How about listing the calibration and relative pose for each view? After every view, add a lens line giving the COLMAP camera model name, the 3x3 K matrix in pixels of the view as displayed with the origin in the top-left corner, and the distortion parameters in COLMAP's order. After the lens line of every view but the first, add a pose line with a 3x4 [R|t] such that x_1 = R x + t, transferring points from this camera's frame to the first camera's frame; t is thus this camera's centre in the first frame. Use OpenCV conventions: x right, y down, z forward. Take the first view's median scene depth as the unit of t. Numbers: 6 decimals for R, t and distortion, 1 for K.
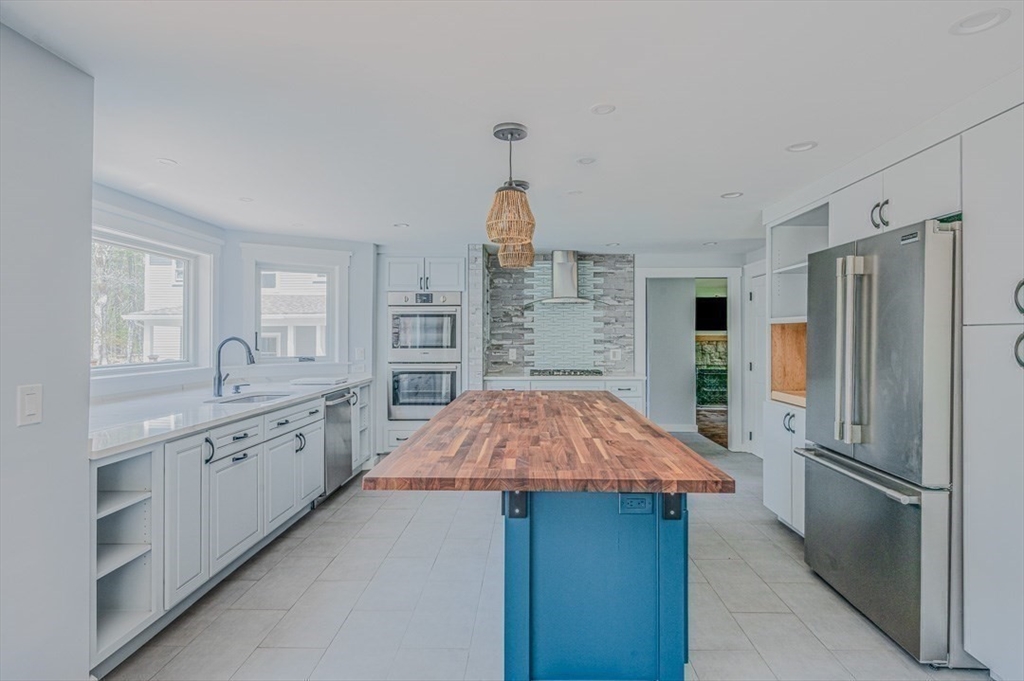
lens RADIAL K [[529.9, 0, 511.1], [0, 529.9, 335.8], [0, 0, 1]] dist [0.032960, 0.000868]
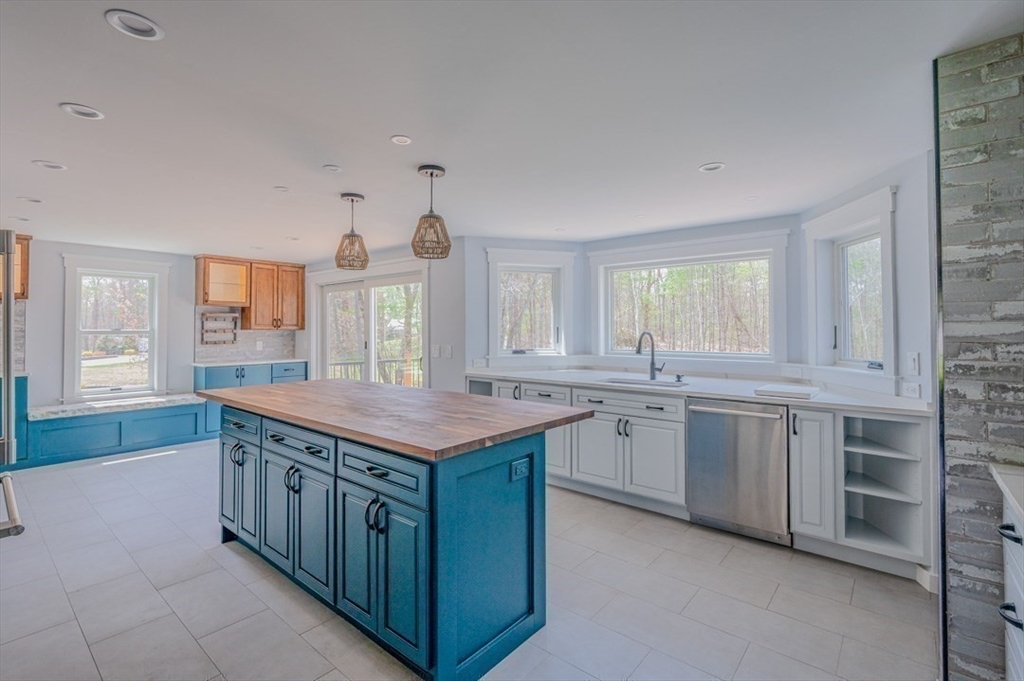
lens RADIAL K [[469.1, 0, 512.9], [0, 469.1, 323.6], [0, 0, 1]] dist [0.000333, 0.000026]
pose [[-0.614495, -0.012471, -0.788822, 0.366608], [-0.000646, 0.999883, -0.015305, 0.000673], [0.788921, -0.008895, -0.614431, 1.024134]]
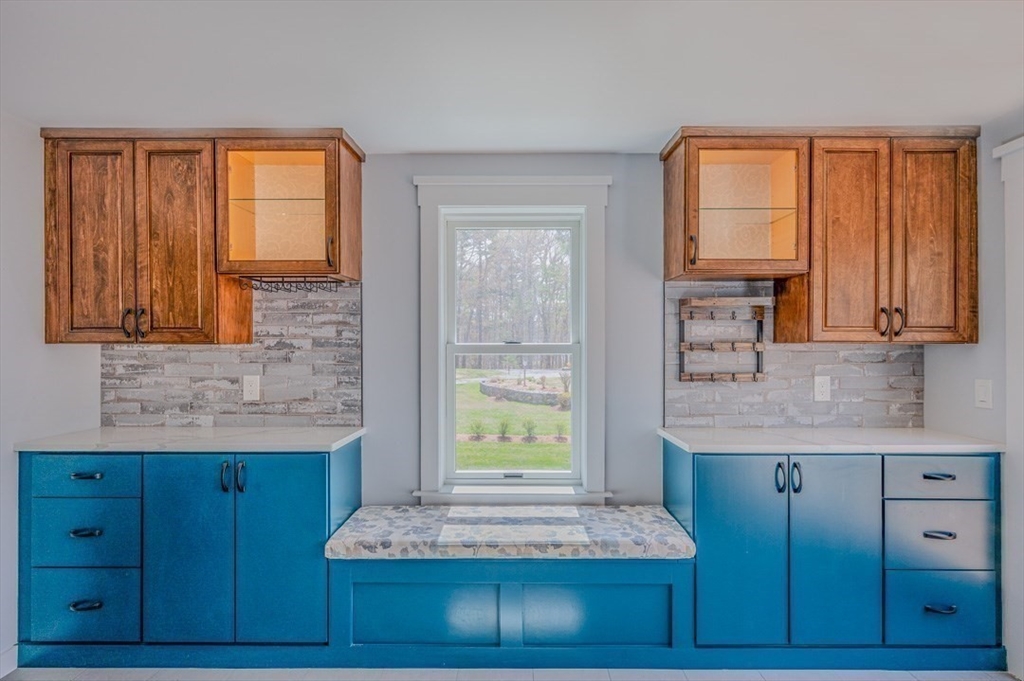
lens RADIAL K [[502.6, 0, 512.1], [0, 502.6, 343.6], [0, 0, 1]] dist [-0.004122, 0.000521]
pose [[-0.999707, -0.002326, -0.024113, 0.254954], [-0.002274, 0.999995, -0.002187, 0.000675], [0.024118, -0.002131, -0.999707, 0.676647]]
